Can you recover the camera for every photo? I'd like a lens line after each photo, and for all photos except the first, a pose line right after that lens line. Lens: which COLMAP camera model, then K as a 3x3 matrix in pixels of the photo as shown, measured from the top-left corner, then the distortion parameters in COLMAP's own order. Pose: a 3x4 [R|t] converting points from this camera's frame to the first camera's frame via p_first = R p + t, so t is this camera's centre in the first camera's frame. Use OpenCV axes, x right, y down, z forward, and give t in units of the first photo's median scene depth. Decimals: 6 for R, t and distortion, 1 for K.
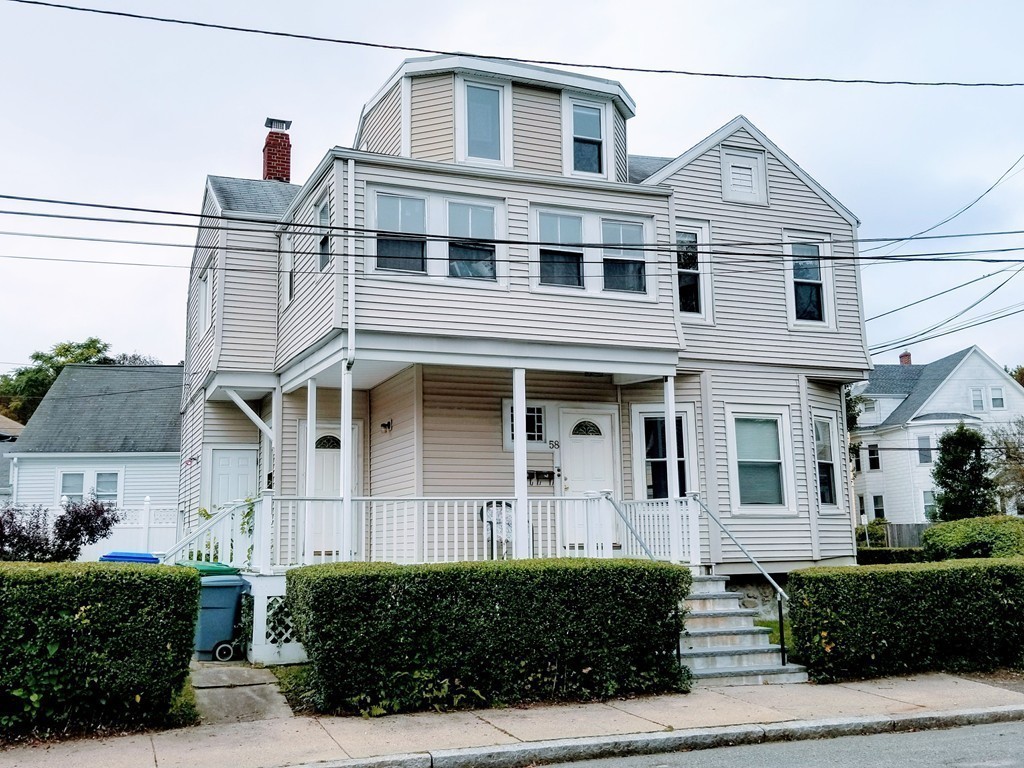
lens RADIAL K [[1018.1, 0, 501.9], [0, 1018.1, 375.4], [0, 0, 1]] dist [0.119654, -0.260589]
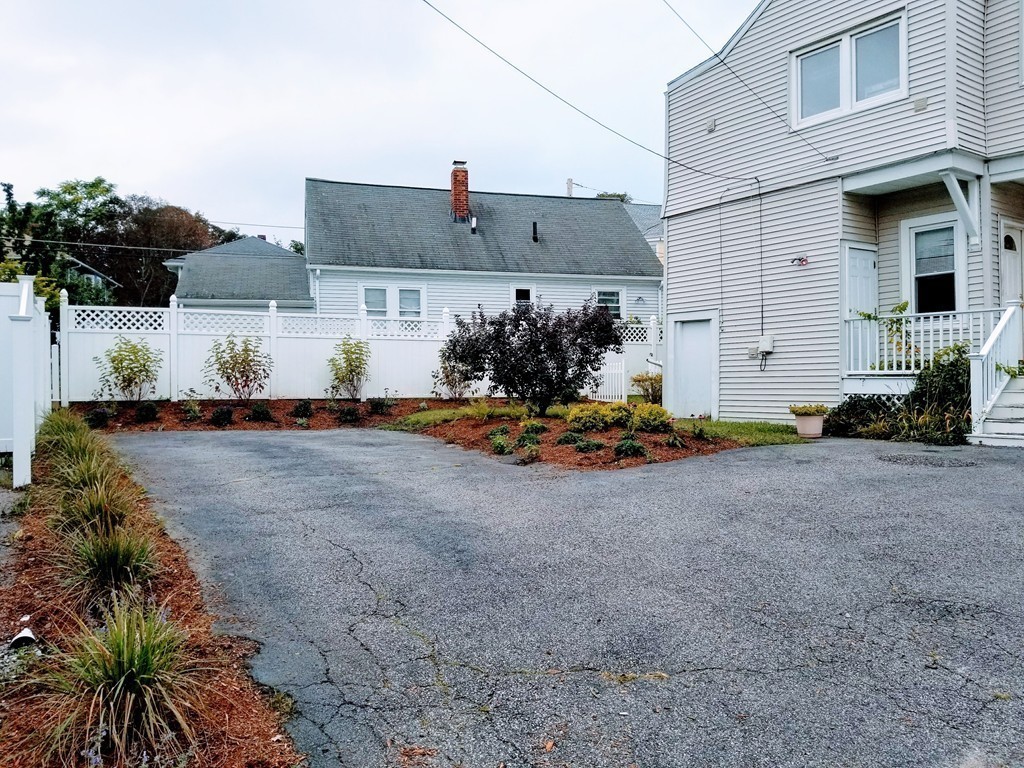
lens RADIAL K [[789.9, 0, 527.0], [0, 789.9, 387.3], [0, 0, 1]] dist [0.065469, -0.105883]
pose [[0.973840, 0.005288, 0.227173, -0.795123], [-0.044415, 0.984876, 0.167469, 0.098107], [-0.222852, -0.173178, 0.959347, 0.414338]]
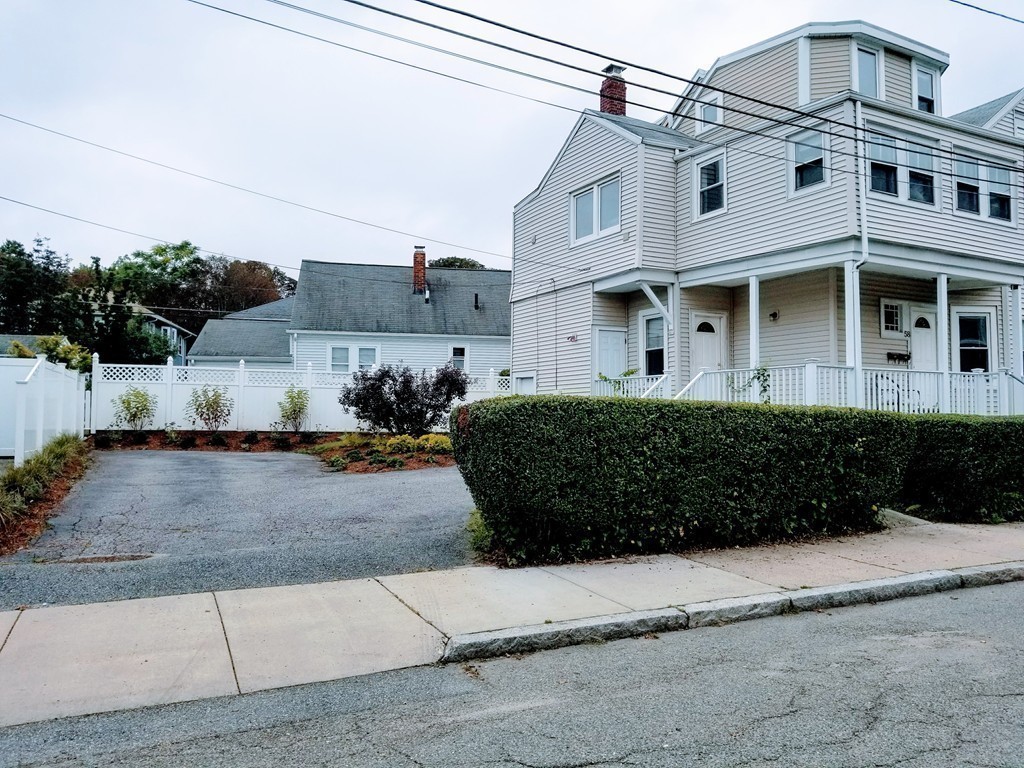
lens RADIAL K [[782.4, 0, 515.3], [0, 782.4, 381.9], [0, 0, 1]] dist [0.090246, -0.151165]
pose [[0.993356, 0.027147, 0.111836, -0.551421], [-0.040052, 0.992580, 0.114807, 0.031072], [-0.107889, -0.118523, 0.987072, 0.033671]]
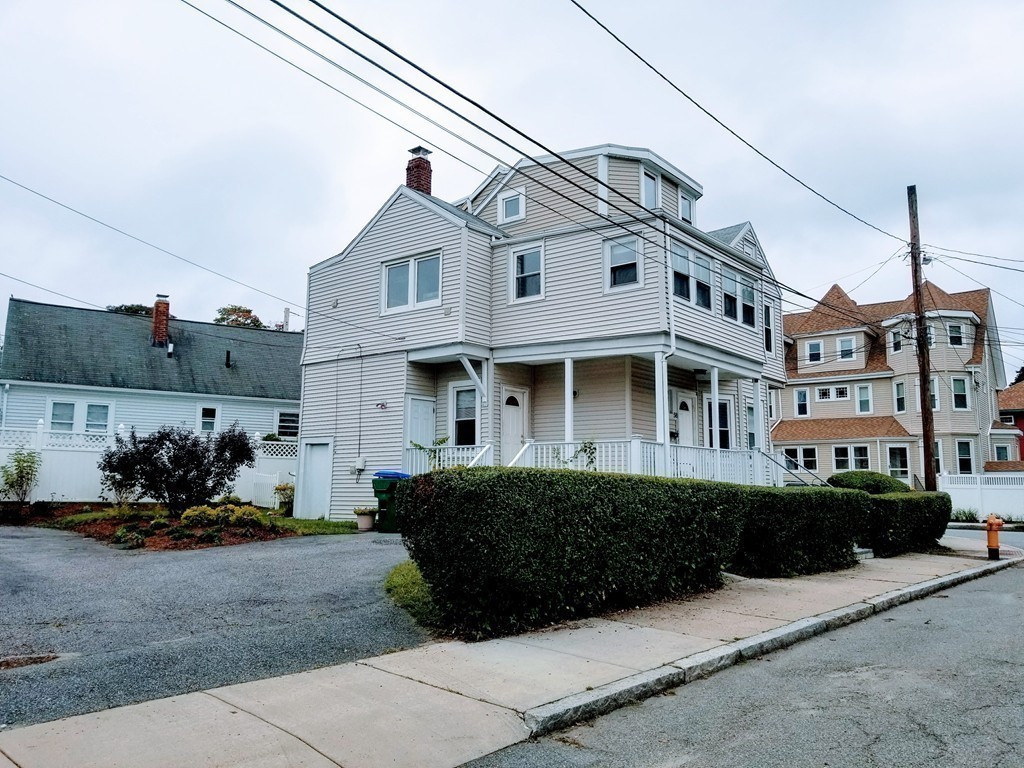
lens RADIAL K [[782.4, 0, 515.3], [0, 782.4, 381.9], [0, 0, 1]] dist [0.090246, -0.151165]
pose [[0.871757, 0.089102, 0.481767, -0.723199], [-0.103252, 0.994651, 0.002876, 0.038031], [-0.478934, -0.052251, 0.876294, 0.069701]]
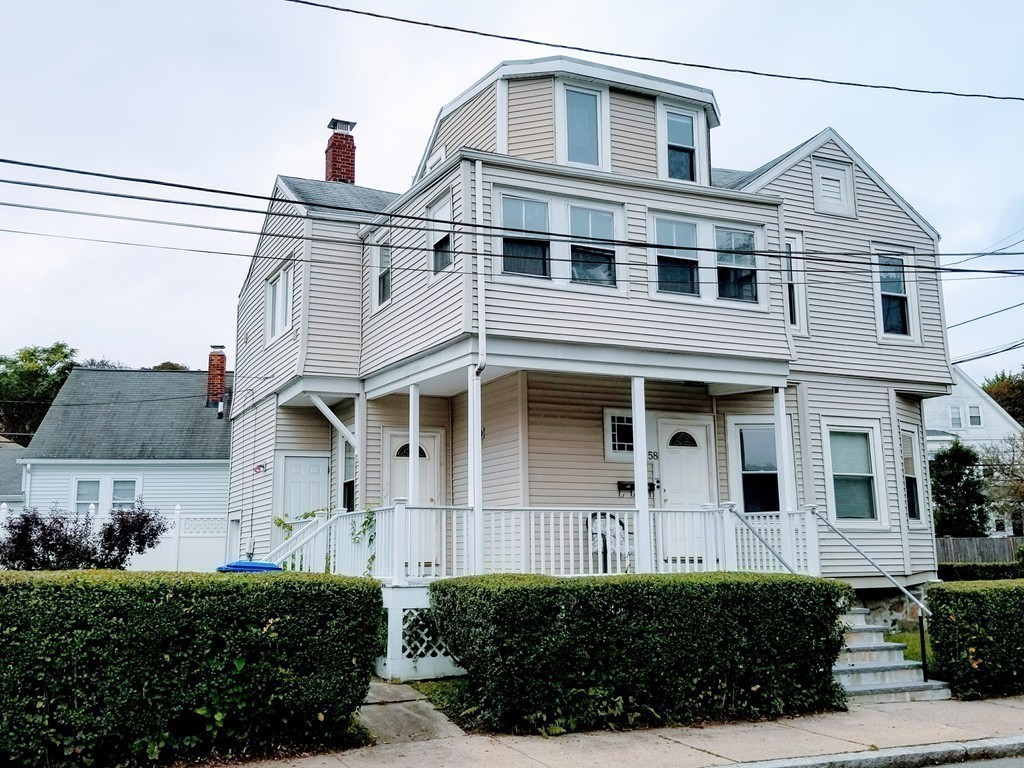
lens RADIAL K [[1018.1, 0, 501.9], [0, 1018.1, 375.4], [0, 0, 1]] dist [0.119654, -0.260589]
pose [[0.998608, 0.015031, 0.050558, -0.141243], [-0.014421, 0.999819, -0.012408, 0.004863], [-0.050735, 0.011662, 0.998644, 0.023796]]
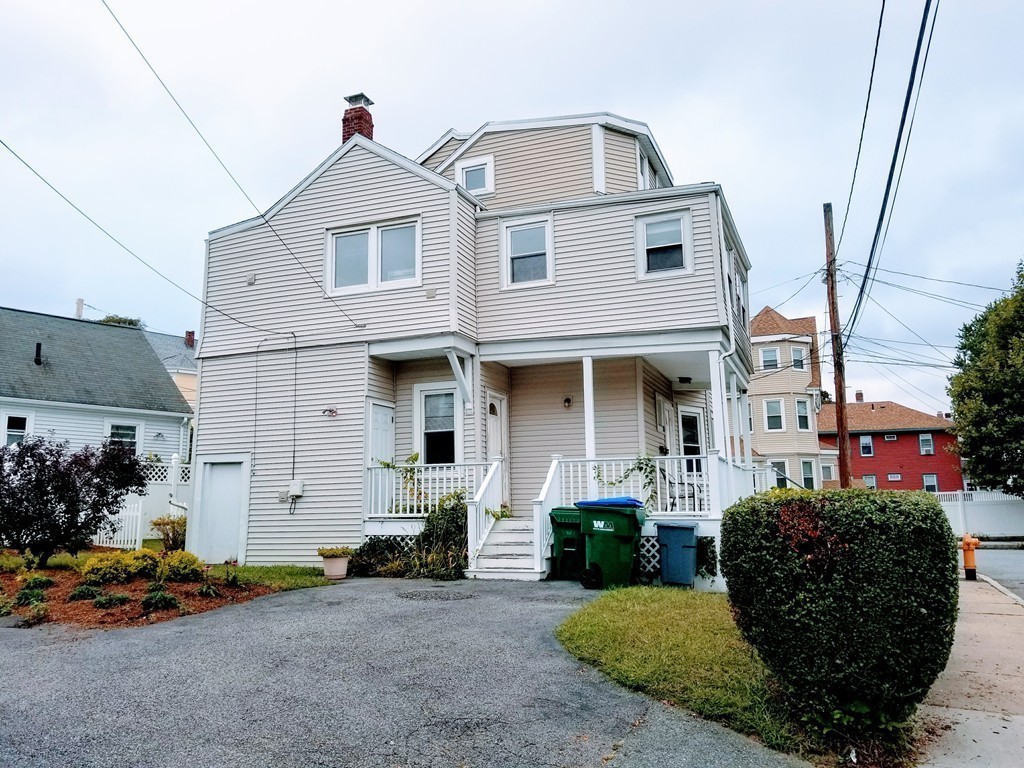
lens RADIAL K [[790.3, 0, 498.2], [0, 790.3, 377.5], [0, 0, 1]] dist [0.078672, -0.138660]
pose [[0.704178, 0.127100, 0.698555, -0.831645], [-0.118274, 0.991099, -0.061101, 0.088468], [-0.700103, -0.039595, 0.712943, 0.392553]]
